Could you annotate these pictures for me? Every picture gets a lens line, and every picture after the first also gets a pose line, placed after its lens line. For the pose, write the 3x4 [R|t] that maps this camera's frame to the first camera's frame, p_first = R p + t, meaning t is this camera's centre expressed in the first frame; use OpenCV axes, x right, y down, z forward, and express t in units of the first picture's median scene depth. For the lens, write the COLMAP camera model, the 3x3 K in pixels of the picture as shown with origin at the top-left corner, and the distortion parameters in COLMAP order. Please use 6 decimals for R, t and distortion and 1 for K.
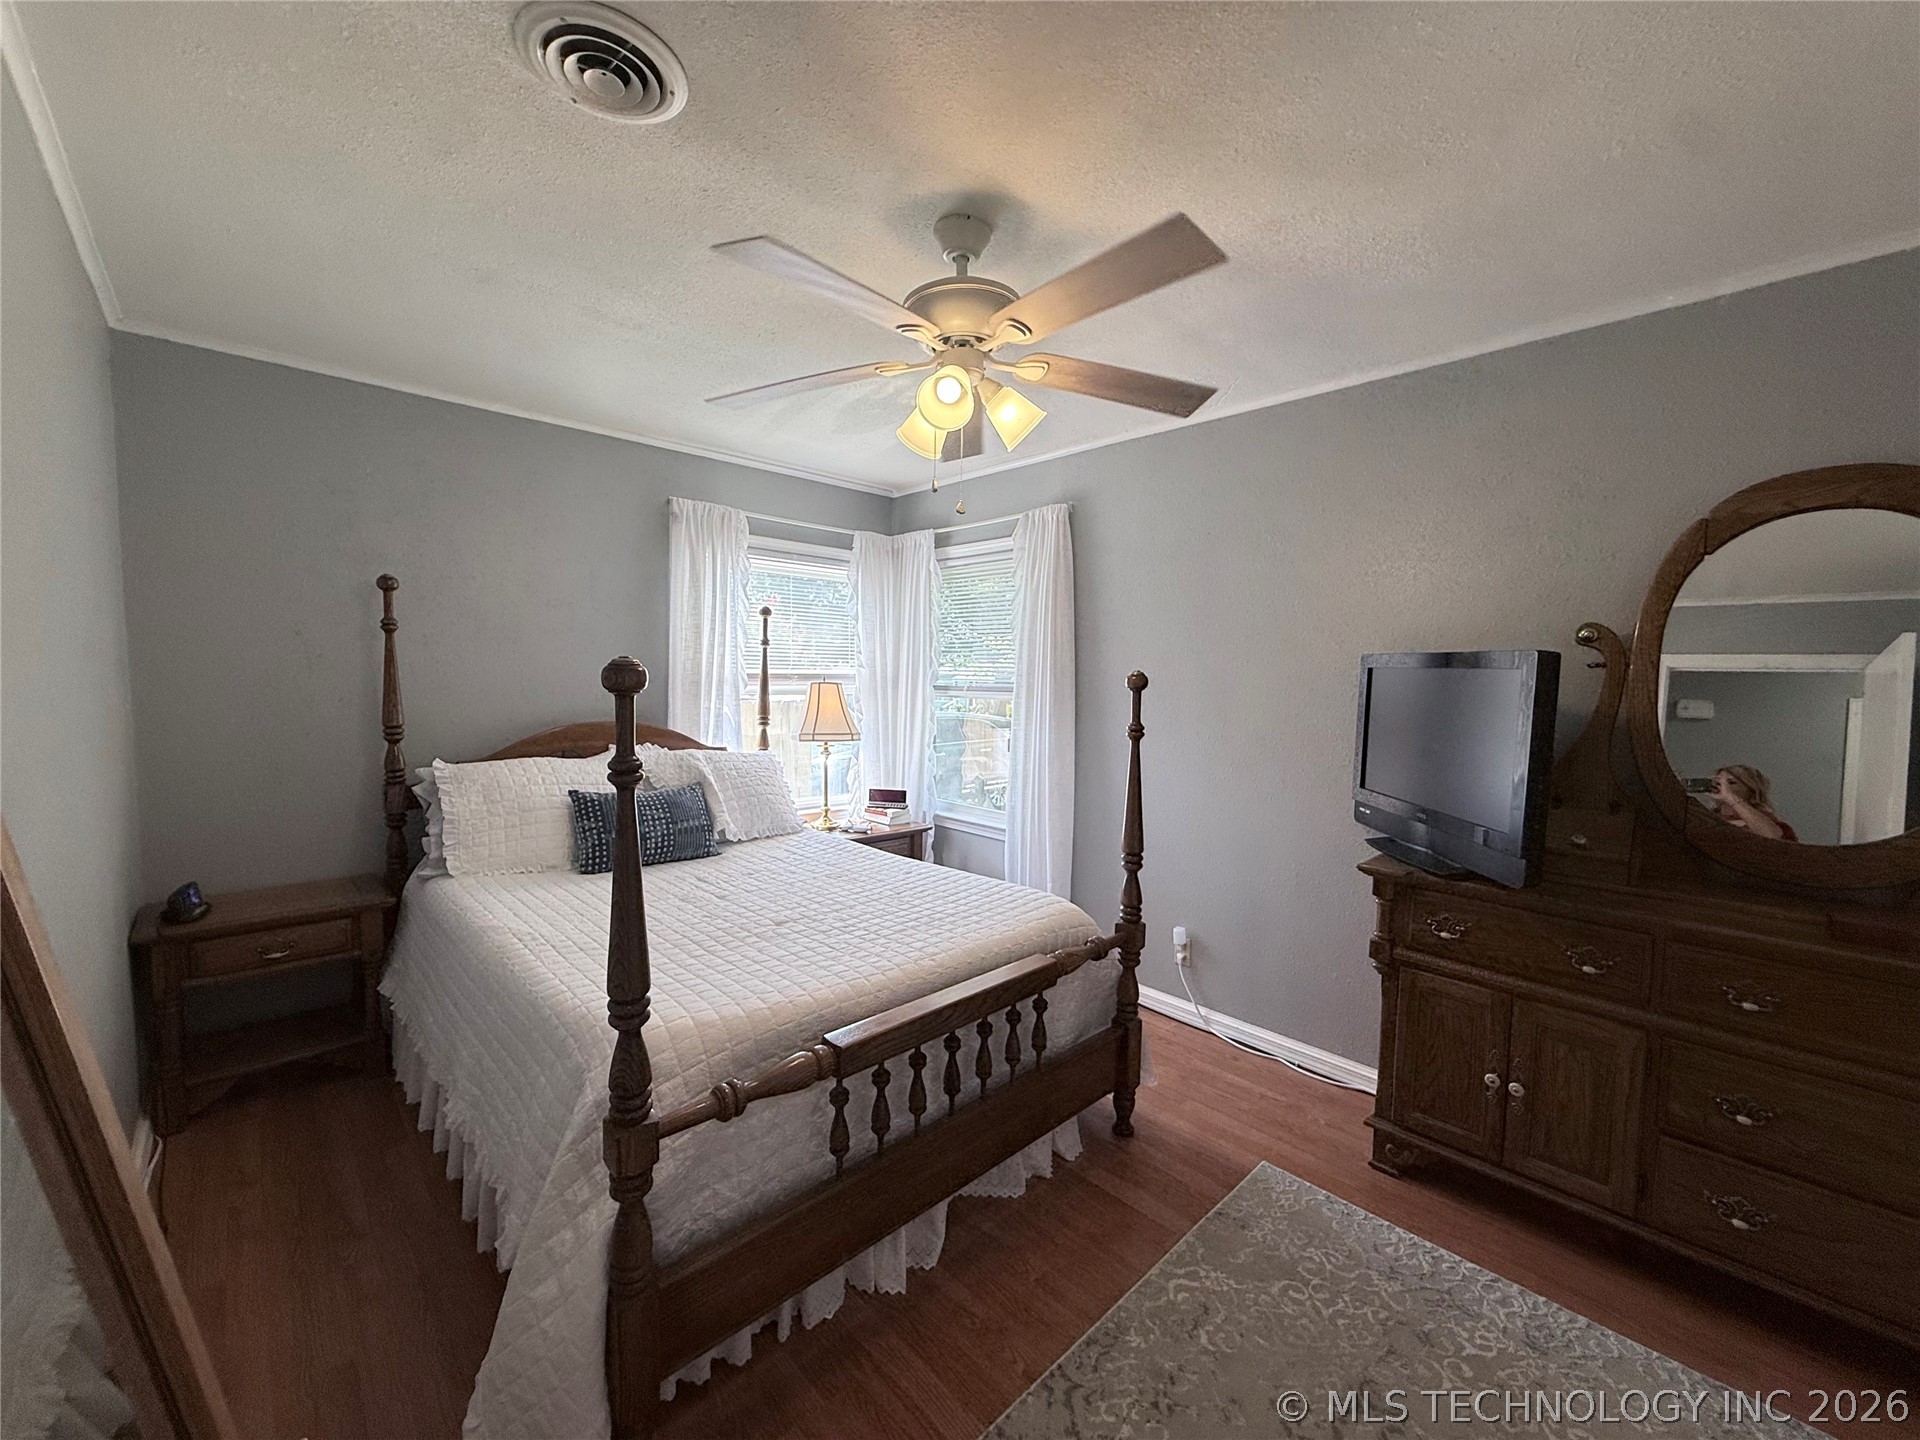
lens RADIAL K [[763.1, 0, 951.3], [0, 763.1, 718.7], [0, 0, 1]] dist [-0.000426, 0.000426]
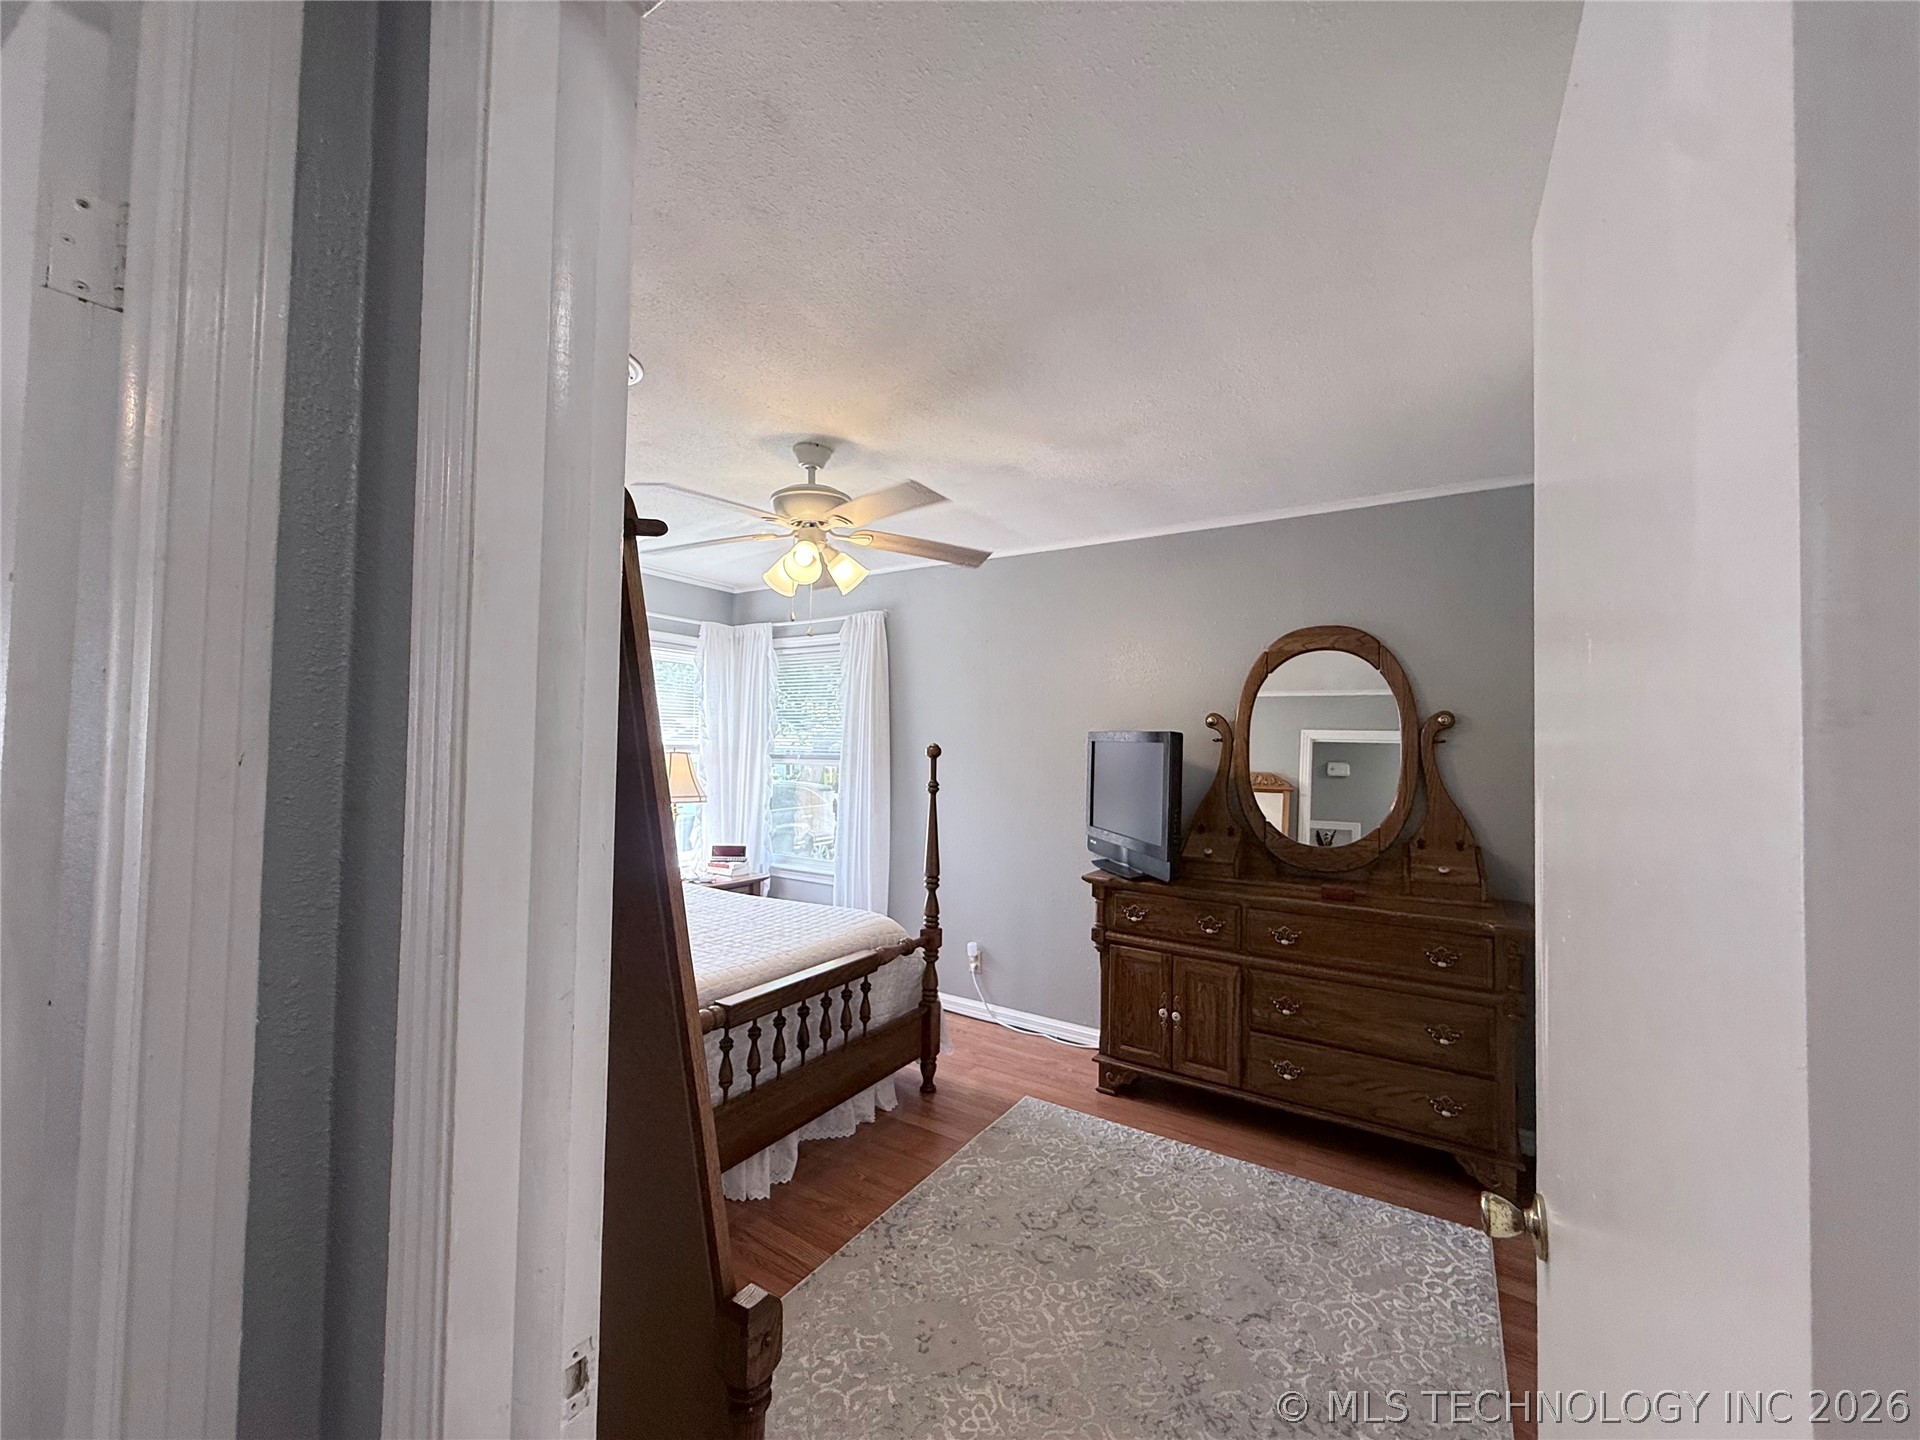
lens RADIAL K [[763.1, 0, 945.3], [0, 763.1, 727.9], [0, 0, 1]] dist [-0.000426, 0.000426]
pose [[0.973544, 0.004668, 0.228453, -0.061256], [0.013076, 0.997015, -0.076096, 0.017386], [-0.228127, 0.077070, 0.970576, -0.409429]]
